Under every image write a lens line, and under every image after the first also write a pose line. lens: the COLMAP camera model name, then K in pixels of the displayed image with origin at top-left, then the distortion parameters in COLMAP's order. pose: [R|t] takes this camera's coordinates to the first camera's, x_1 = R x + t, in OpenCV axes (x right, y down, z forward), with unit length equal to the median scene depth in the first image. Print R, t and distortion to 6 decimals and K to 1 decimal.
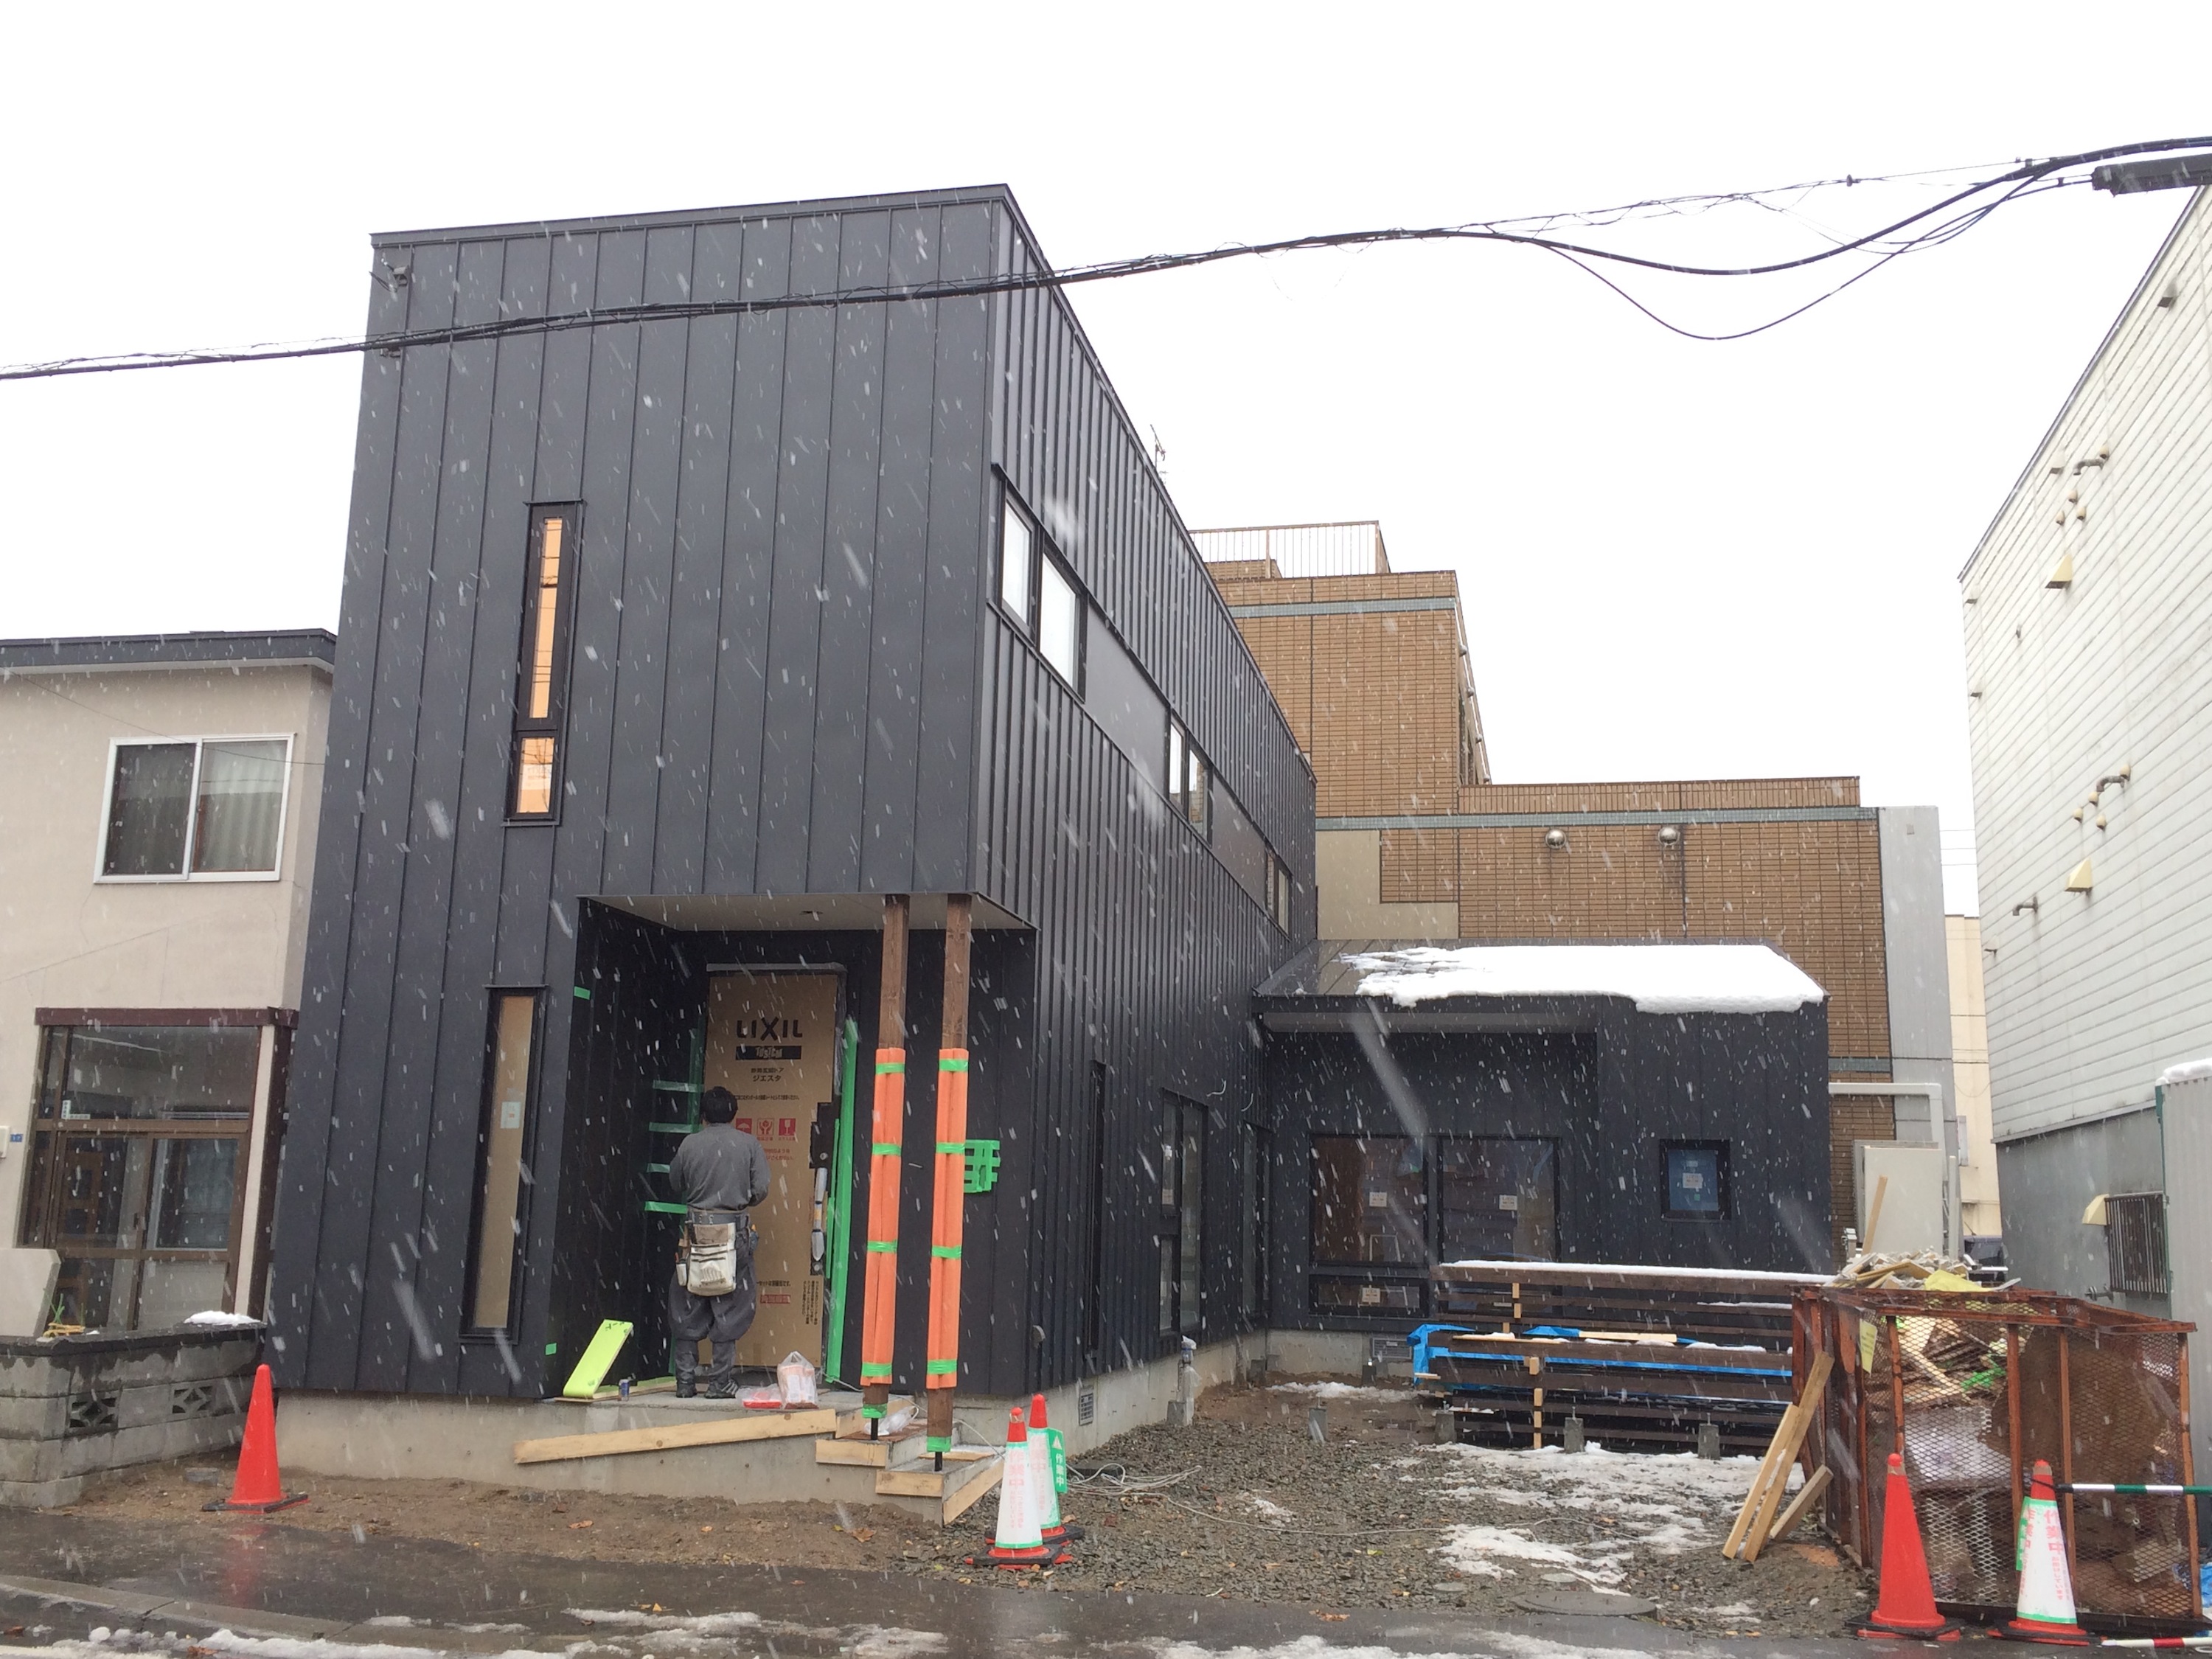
lens RADIAL K [[2113.6, 0, 1103.6], [0, 2113.6, 834.3], [0, 0, 1]] dist [0.061321, 0.000000]
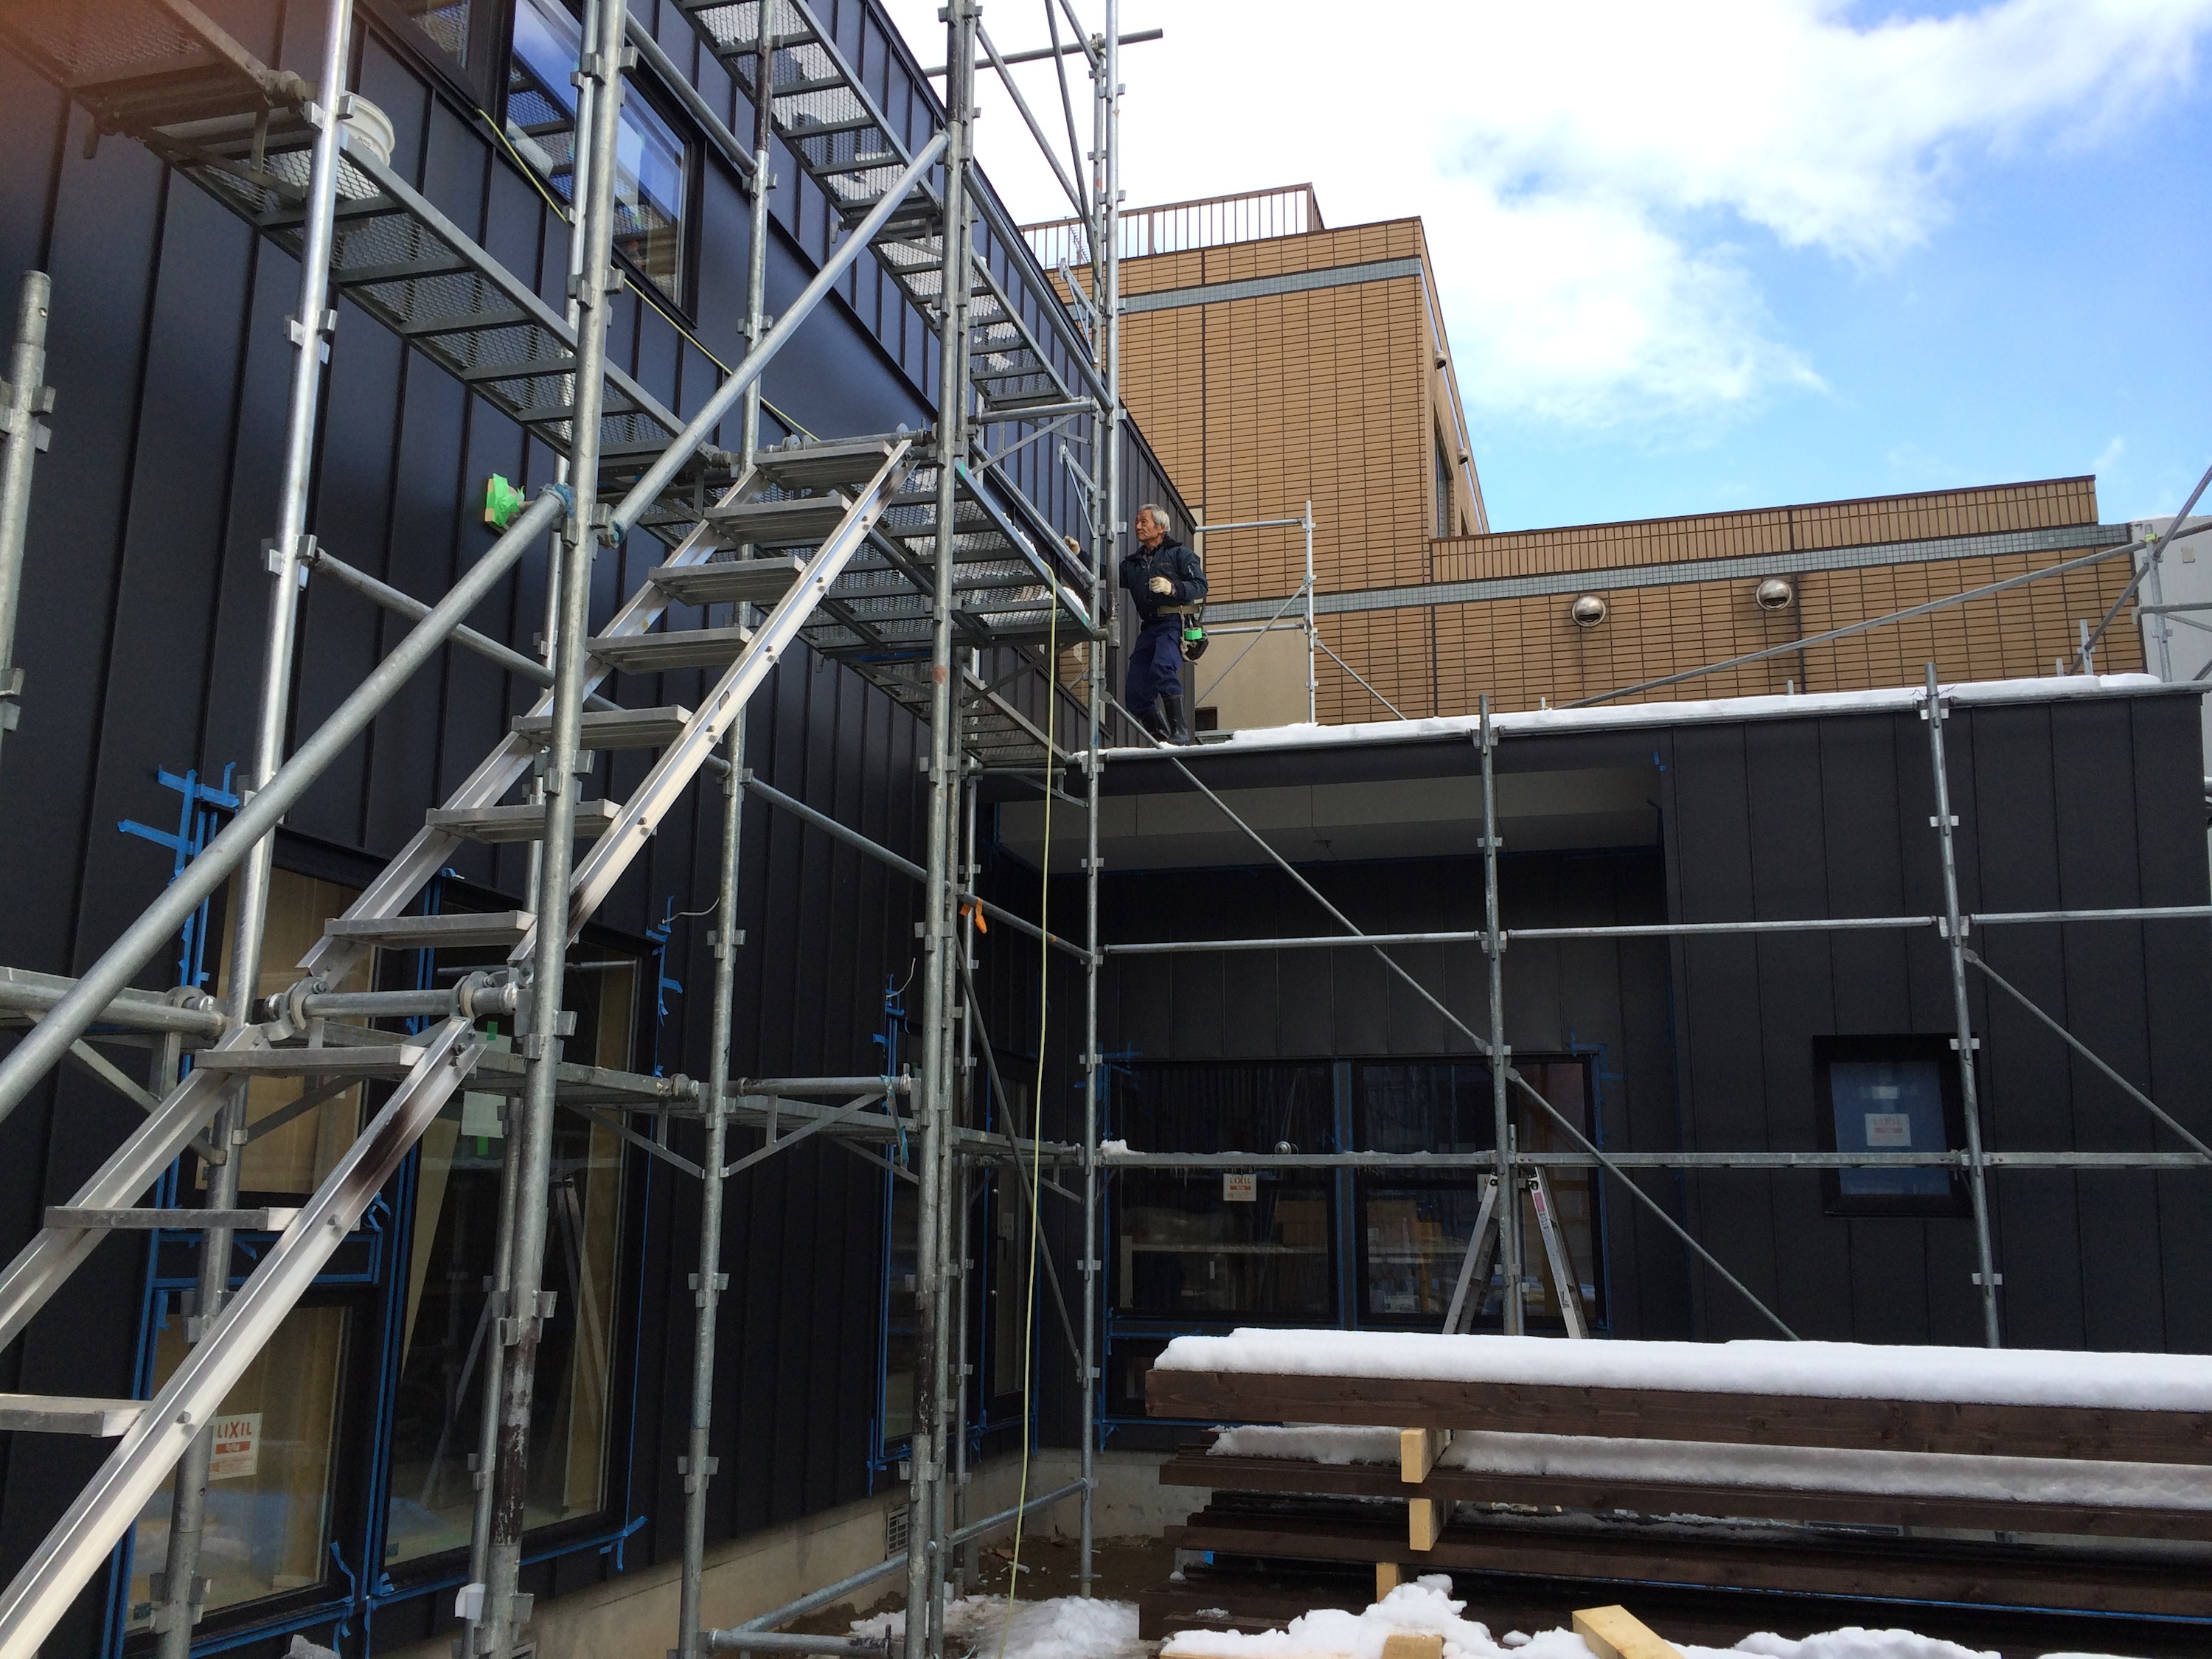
lens RADIAL K [[1910.6, 0, 1104.3], [0, 1910.6, 832.3], [0, 0, 1]] dist [0.048905, -0.043204]
pose [[0.998108, -0.029009, -0.054208, 0.100351], [0.027435, 0.999187, -0.029549, 0.080491], [0.055021, 0.028006, 0.998092, 0.434540]]
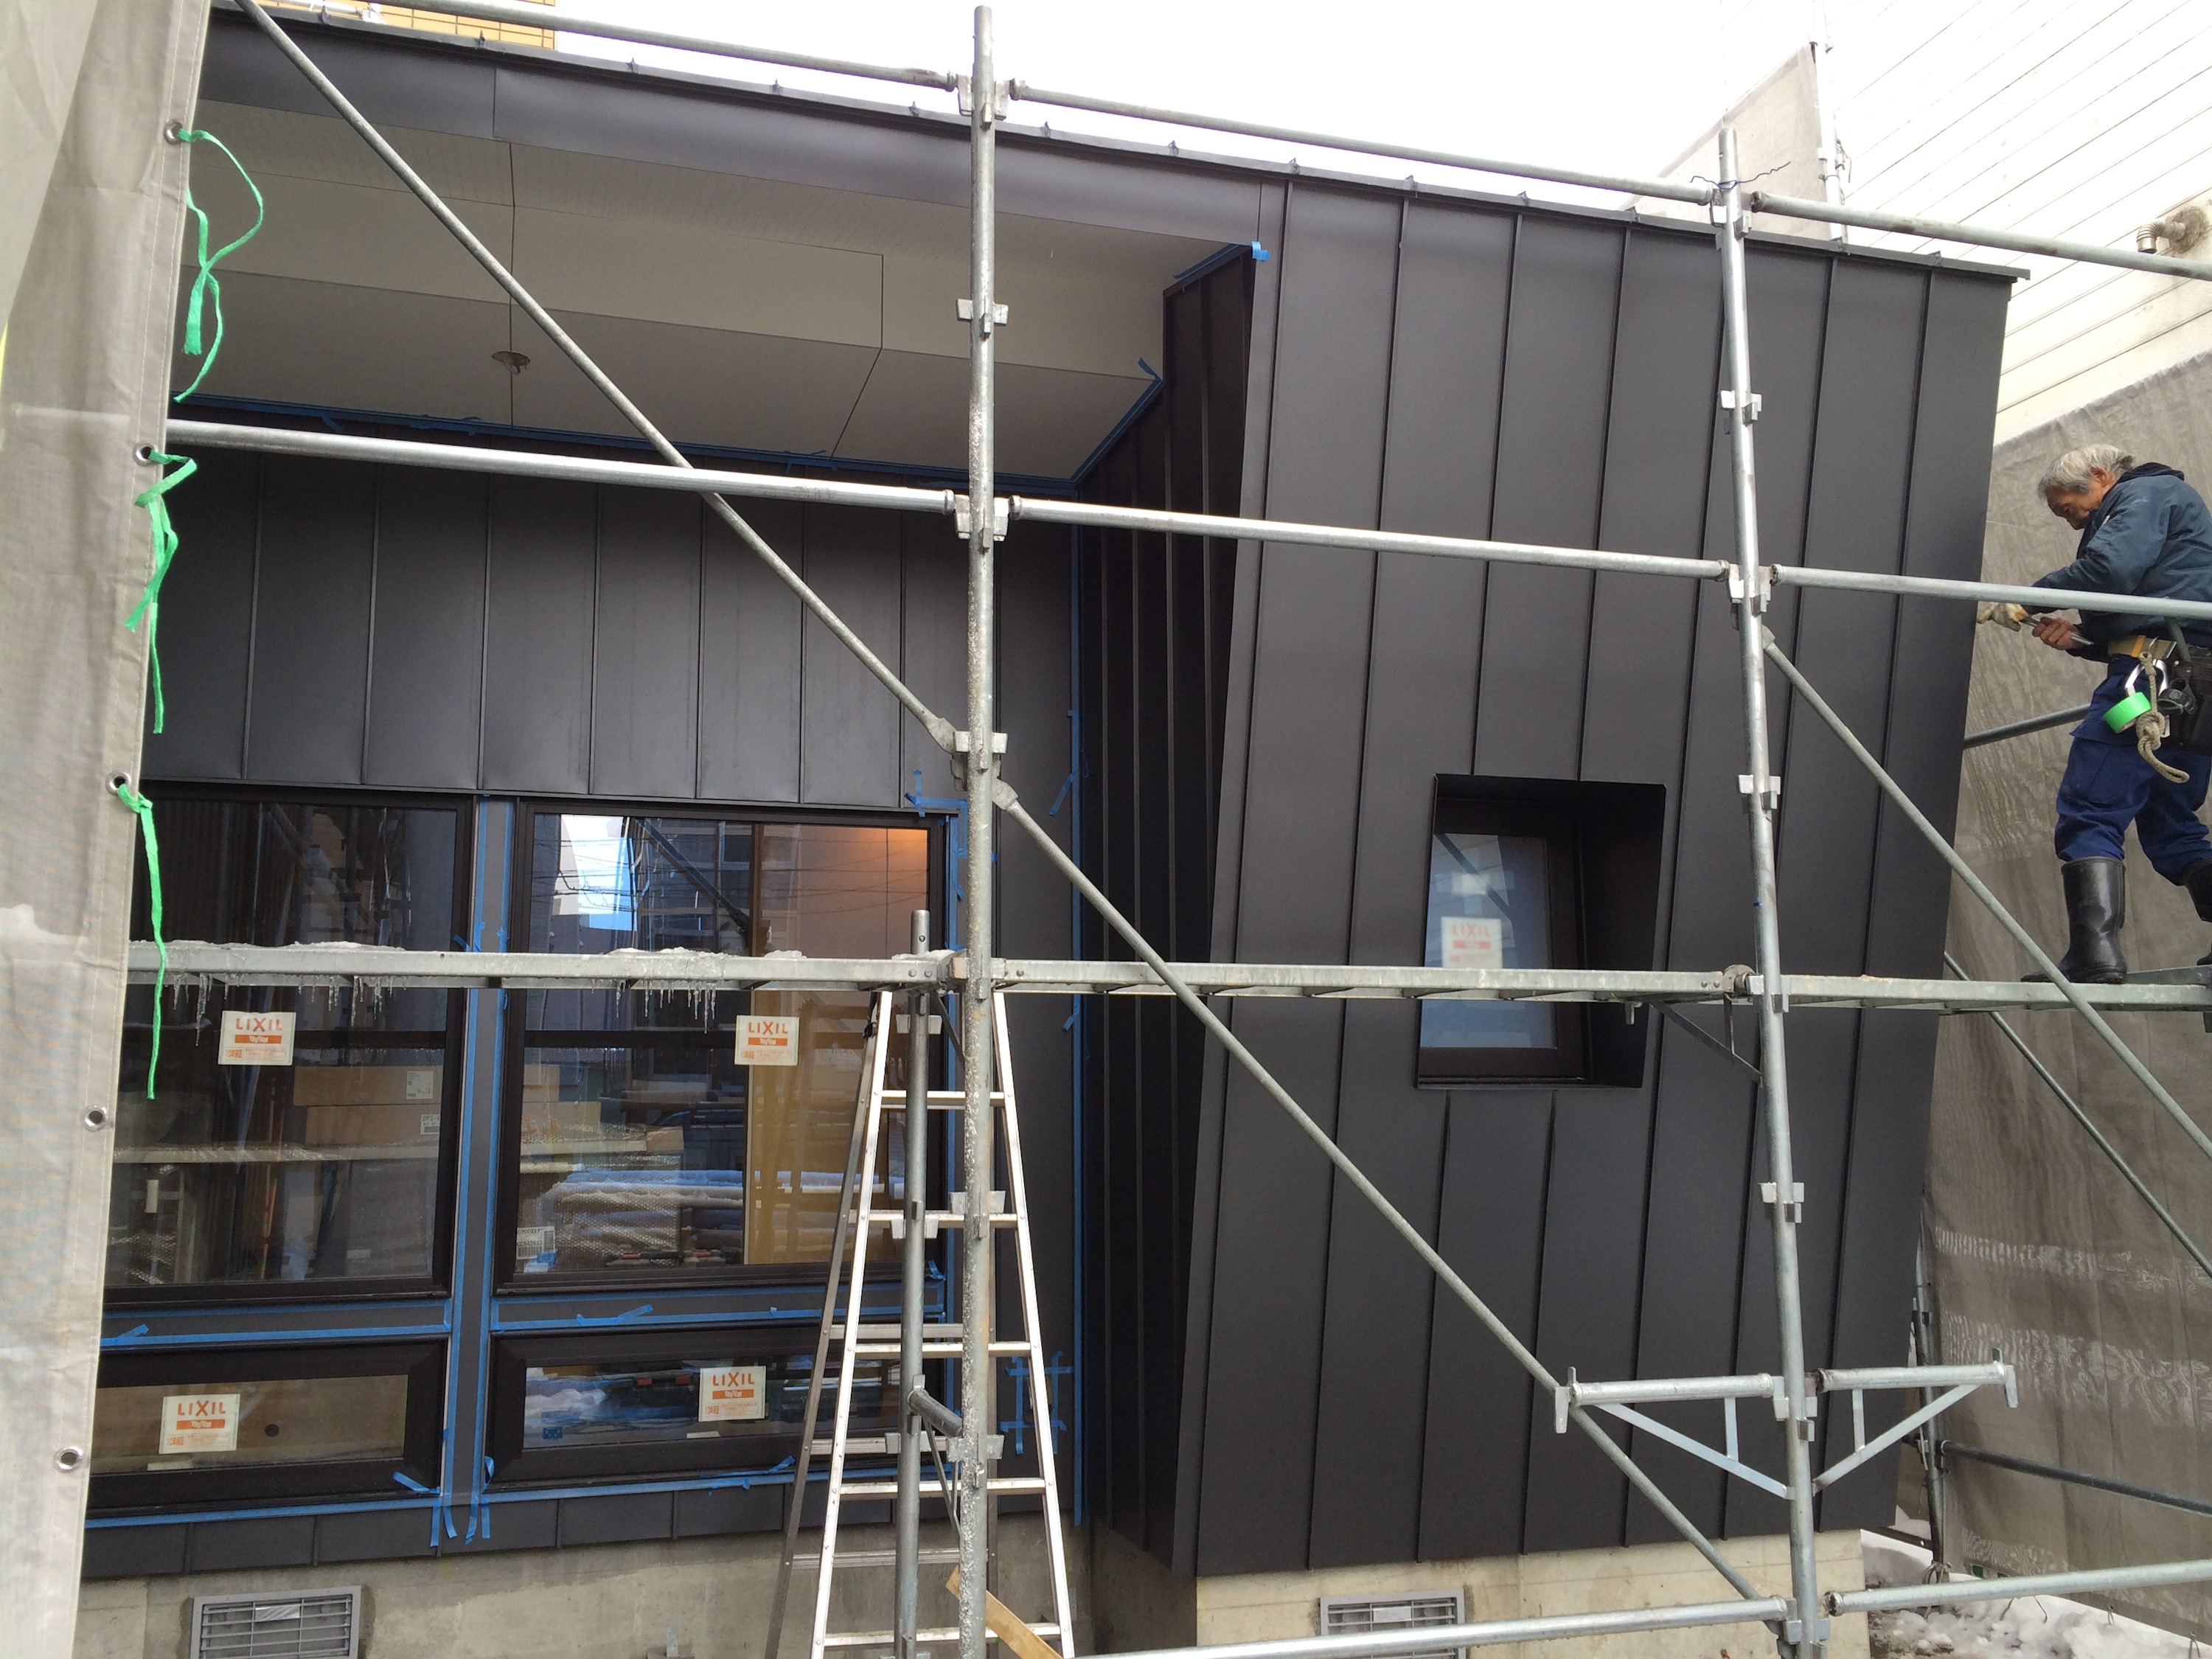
lens RADIAL K [[1910.6, 0, 1110.3], [0, 1910.6, 823.6], [0, 0, 1]] dist [0.048905, -0.043204]
pose [[0.873046, 0.045373, 0.485523, 0.084873], [-0.062711, 0.997841, 0.019514, 0.109759], [-0.483589, -0.047484, 0.874006, 0.608267]]
